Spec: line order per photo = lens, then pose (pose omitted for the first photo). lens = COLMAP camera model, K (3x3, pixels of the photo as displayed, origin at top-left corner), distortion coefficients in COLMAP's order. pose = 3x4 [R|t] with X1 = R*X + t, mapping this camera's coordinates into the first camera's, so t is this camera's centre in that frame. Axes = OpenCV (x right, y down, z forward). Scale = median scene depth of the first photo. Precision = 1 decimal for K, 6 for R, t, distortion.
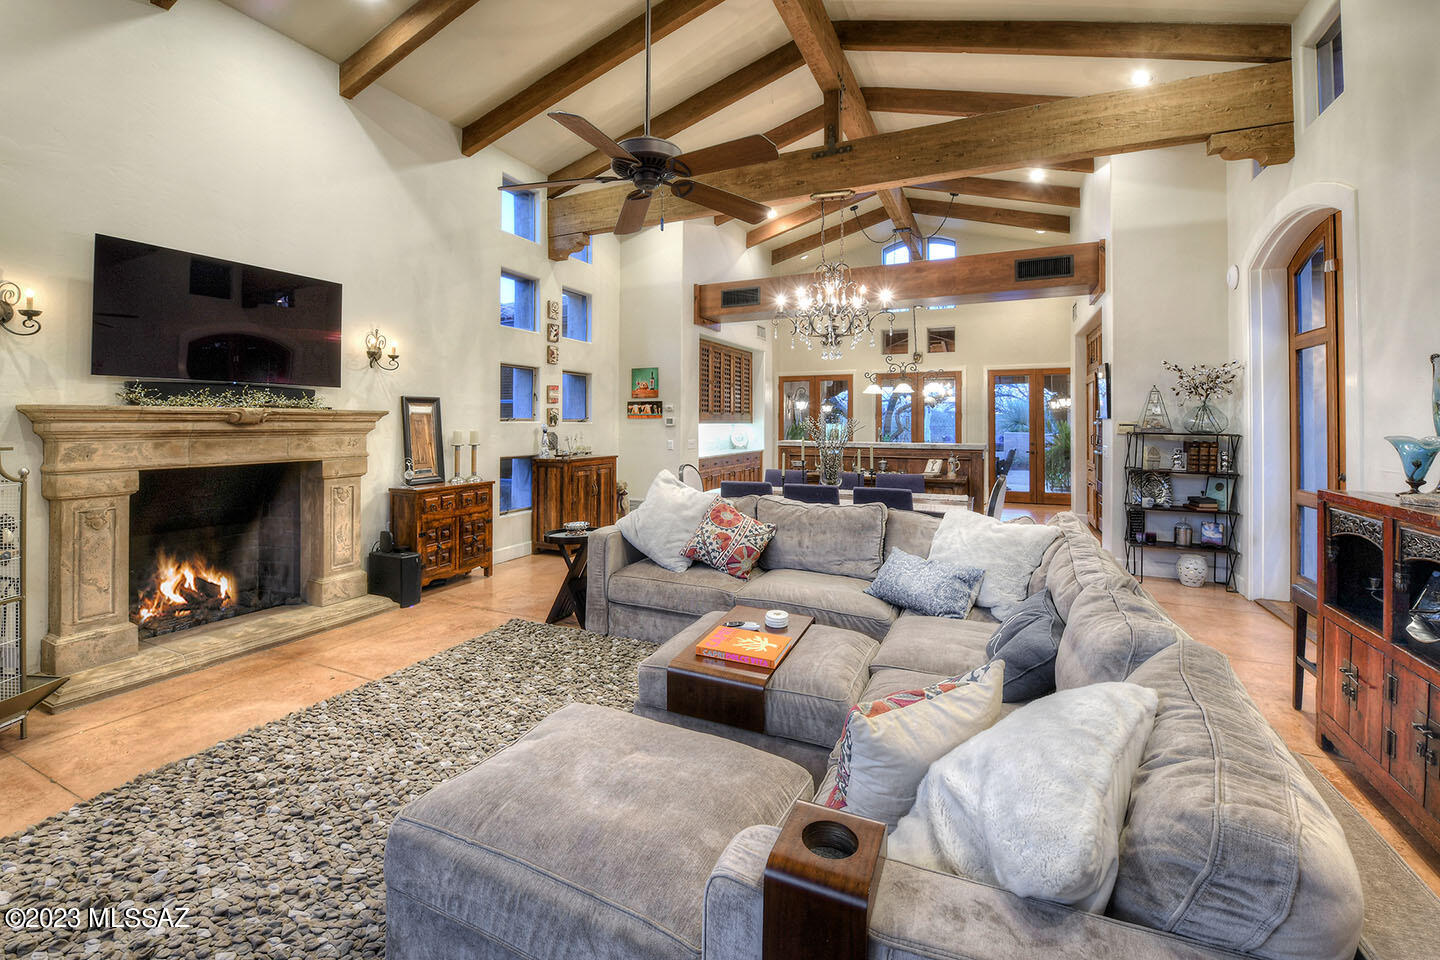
lens RADIAL K [[644.6, 0, 744.3], [0, 644.6, 413.3], [0, 0, 1]] dist [-0.012938, -0.000391]
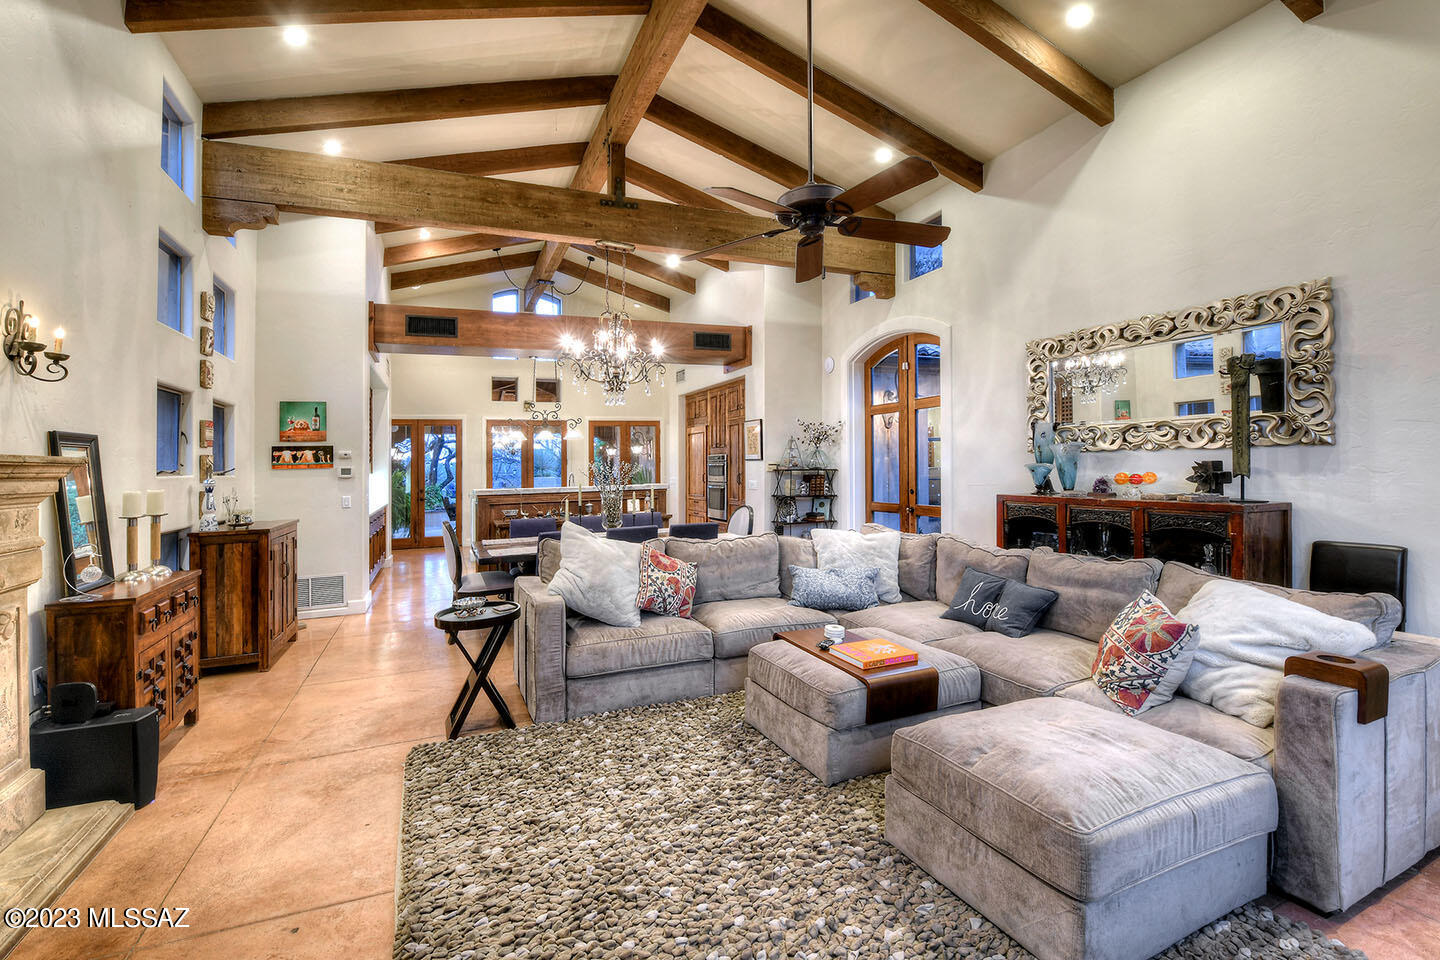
lens RADIAL K [[602.2, 0, 731.2], [0, 602.2, 465.0], [0, 0, 1]] dist [-0.011346, -0.000305]
pose [[0.673675, -0.018089, 0.738806, -0.395509], [0.014183, 0.999833, 0.011548, 0.002938], [-0.738892, 0.002698, 0.673819, 0.189040]]
